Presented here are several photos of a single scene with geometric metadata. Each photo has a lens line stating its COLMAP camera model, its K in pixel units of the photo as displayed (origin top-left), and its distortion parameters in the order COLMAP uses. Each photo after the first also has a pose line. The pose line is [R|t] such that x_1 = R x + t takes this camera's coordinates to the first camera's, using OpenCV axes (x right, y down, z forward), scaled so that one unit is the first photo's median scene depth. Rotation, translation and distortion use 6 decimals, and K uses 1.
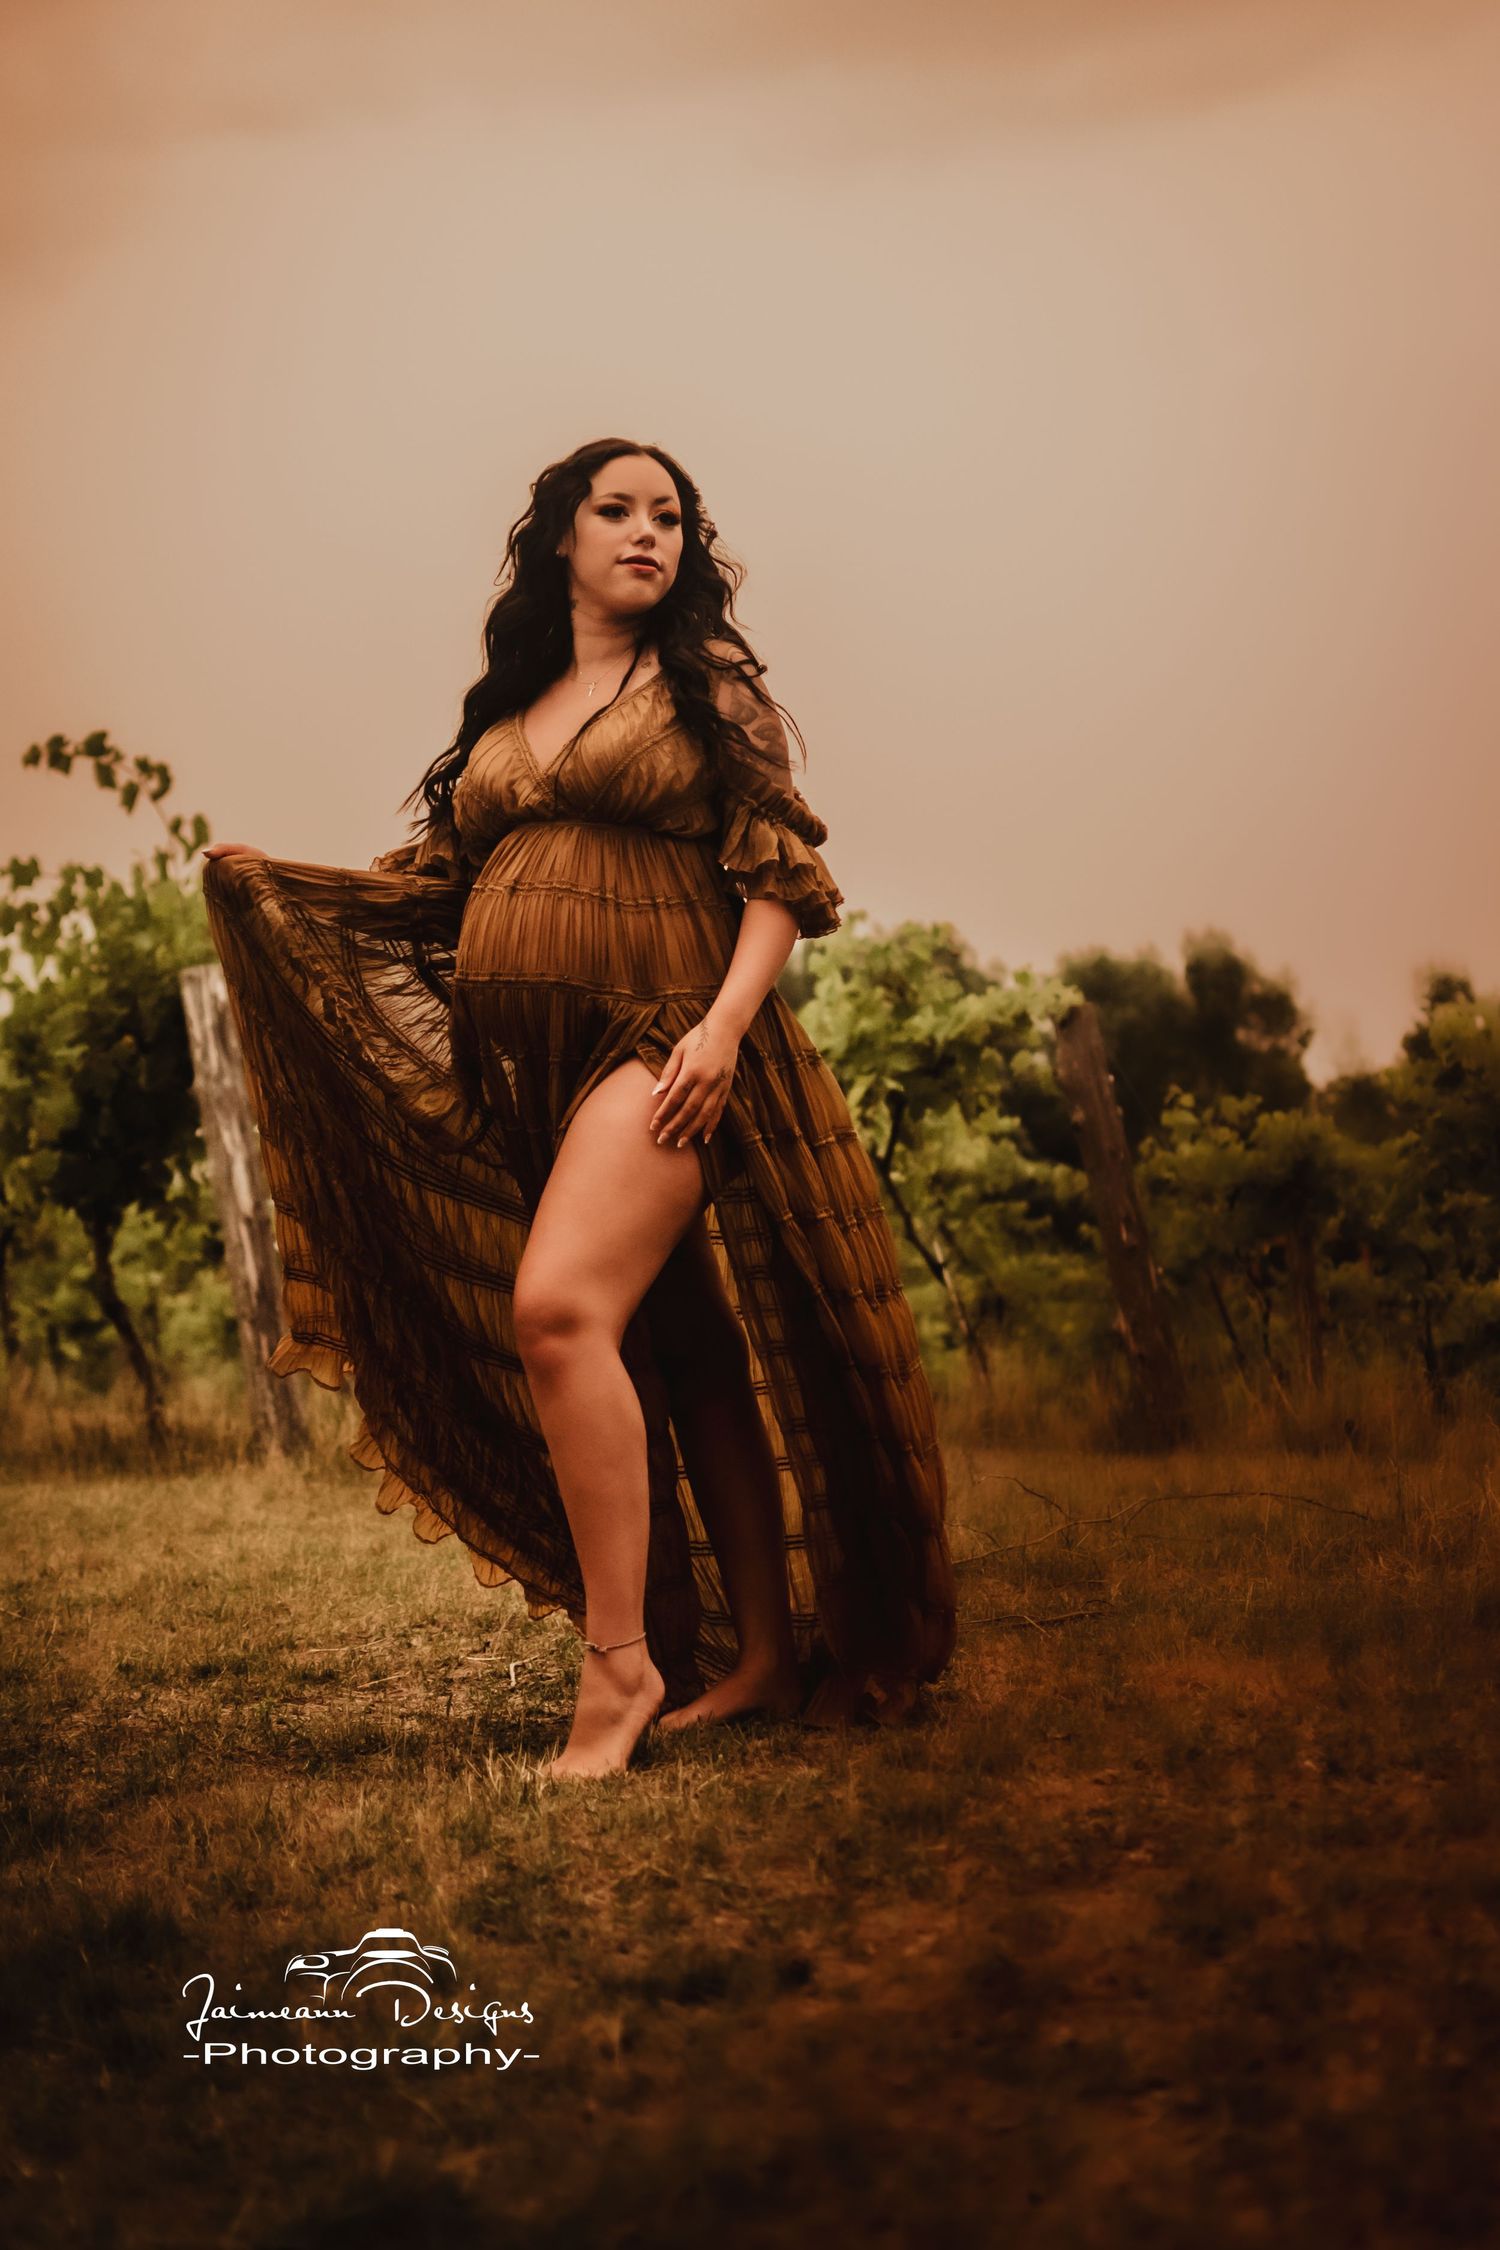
lens RADIAL K [[3283.0, 0, 750.0], [0, 3283.0, 1125.0], [0, 0, 1]] dist [-0.004881, 0.016350]
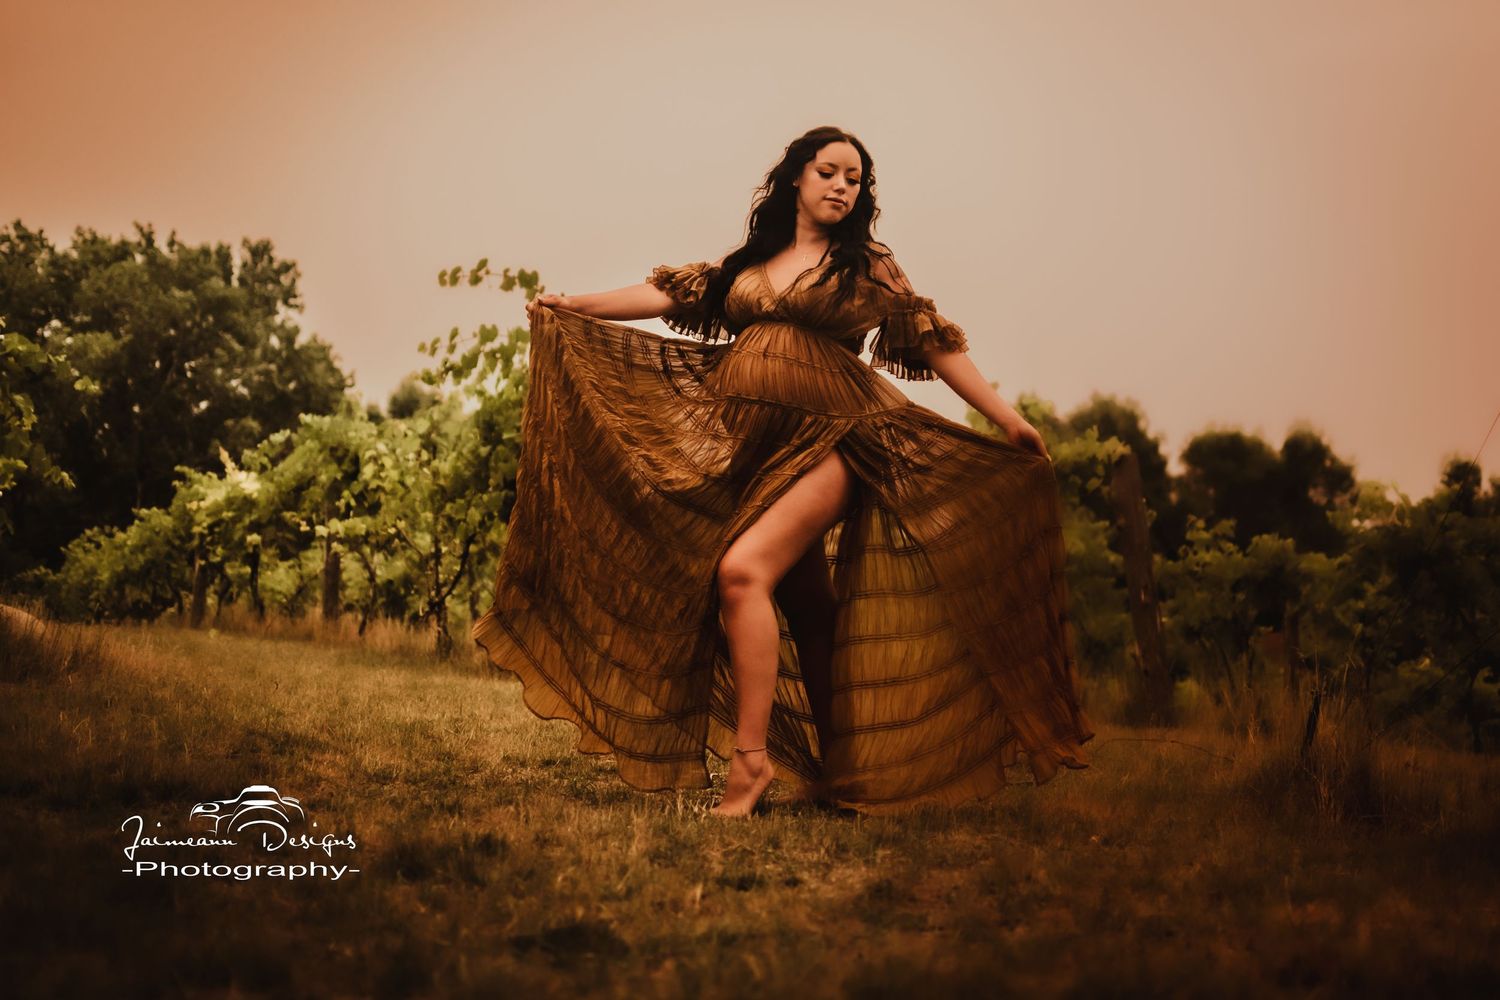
lens RADIAL K [[2174.2, 0, 750.0], [0, 2174.2, 500.0], [0, 0, 1]] dist [0.071891, 0.058046]
pose [[0.991488, 0.080202, -0.102562, 0.031496], [-0.081090, 0.996697, -0.004513, 0.006982], [0.101861, 0.012792, 0.994716, -0.110665]]
